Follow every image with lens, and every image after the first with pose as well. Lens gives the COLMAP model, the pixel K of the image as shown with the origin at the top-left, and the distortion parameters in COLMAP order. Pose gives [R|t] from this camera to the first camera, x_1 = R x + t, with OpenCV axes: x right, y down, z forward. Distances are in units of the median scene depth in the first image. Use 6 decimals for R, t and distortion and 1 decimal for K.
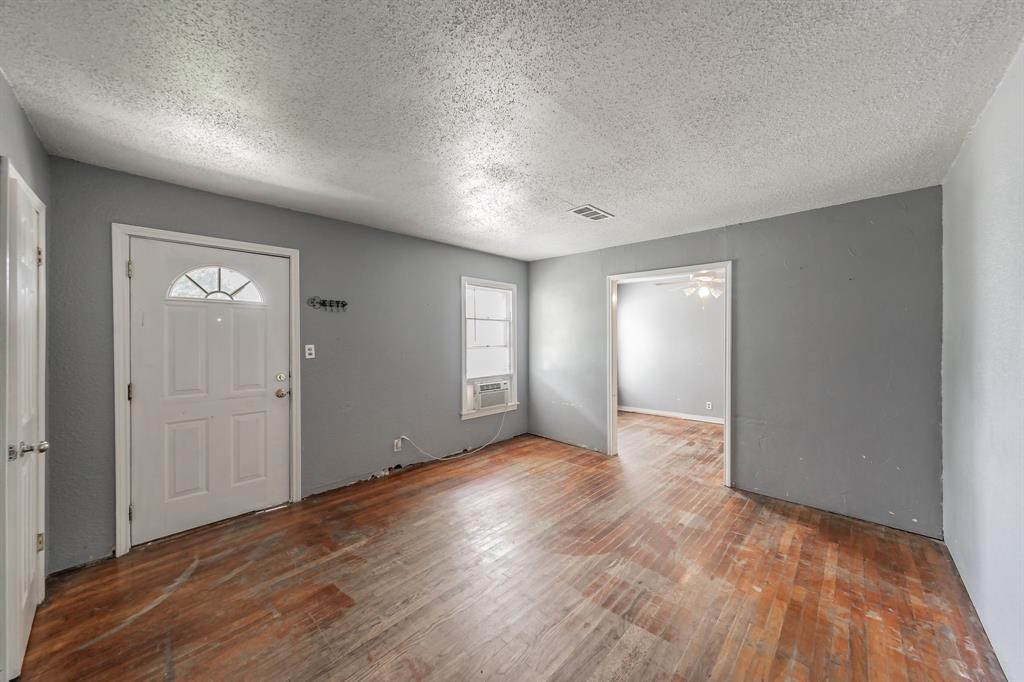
lens RADIAL K [[356.7, 0, 513.4], [0, 356.7, 339.0], [0, 0, 1]] dist [0.000480, 0.000027]
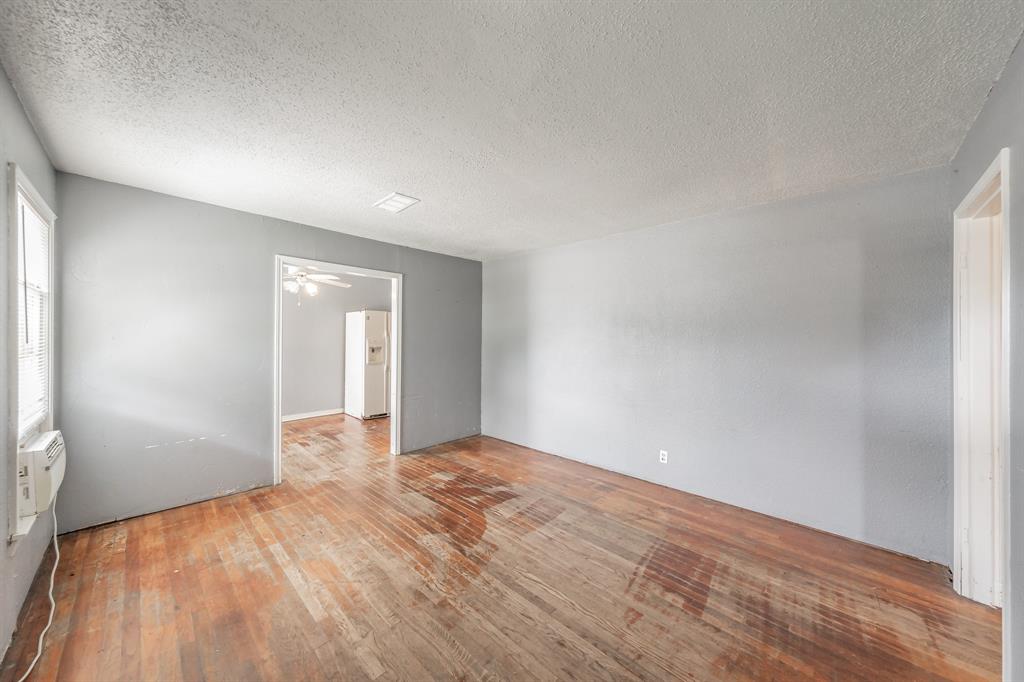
lens RADIAL K [[359.0, 0, 500.7], [0, 359.0, 334.5], [0, 0, 1]] dist [-0.000004, -0.000011]
pose [[0.014515, 0.005299, 0.999881, -0.717696], [-0.005142, 0.999973, -0.005224, -0.001825], [-0.999881, -0.005066, 0.014542, 0.695880]]
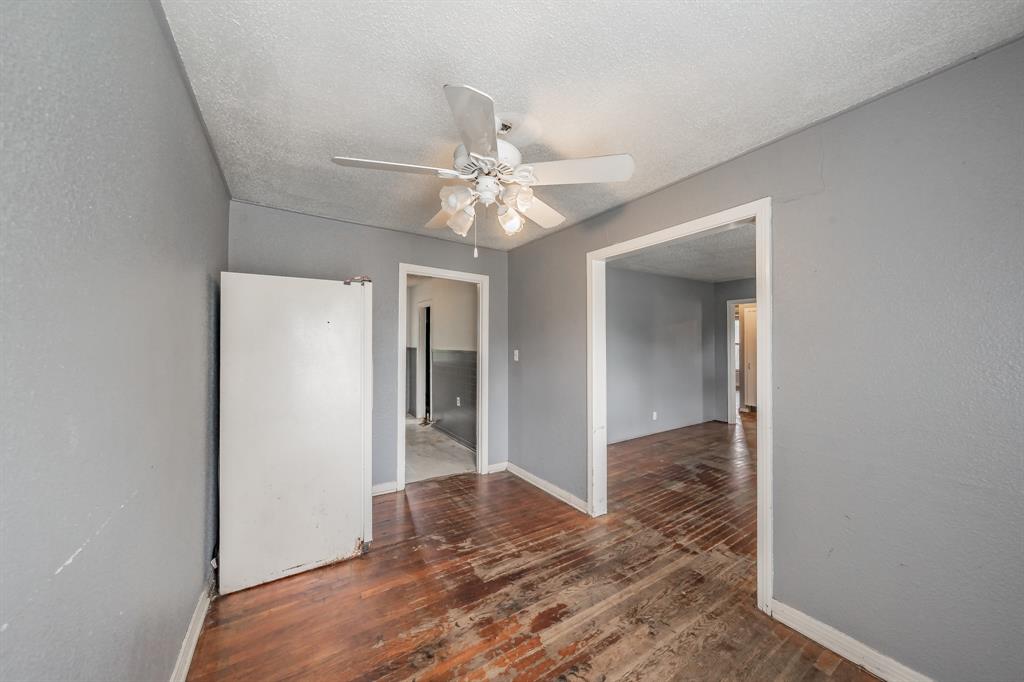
lens RADIAL K [[356.7, 0, 513.4], [0, 356.7, 339.0], [0, 0, 1]] dist [0.000480, 0.000027]
pose [[-0.973221, 0.010330, 0.229639, 0.679537], [0.007340, 0.999877, -0.013872, 0.000657], [-0.229754, -0.011815, -0.973177, 2.119996]]
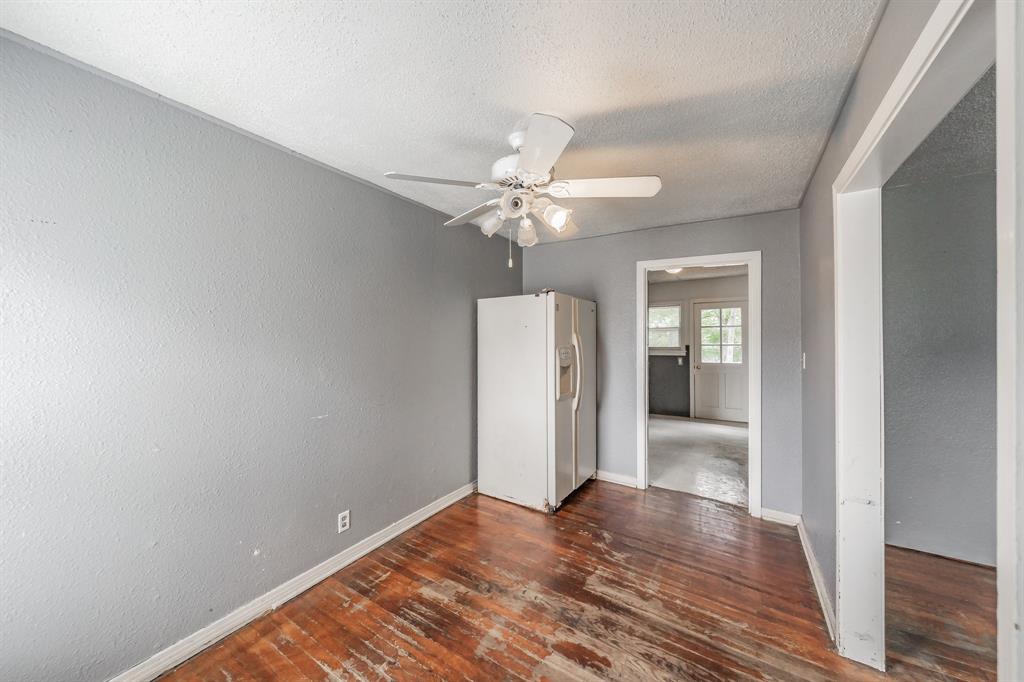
lens RADIAL K [[356.7, 0, 513.4], [0, 356.7, 339.0], [0, 0, 1]] dist [0.000480, 0.000027]
pose [[-0.201233, 0.010513, 0.979487, 0.270310], [-0.000596, 0.999941, -0.010855, -0.001281], [-0.979543, -0.002768, -0.201215, 1.731331]]
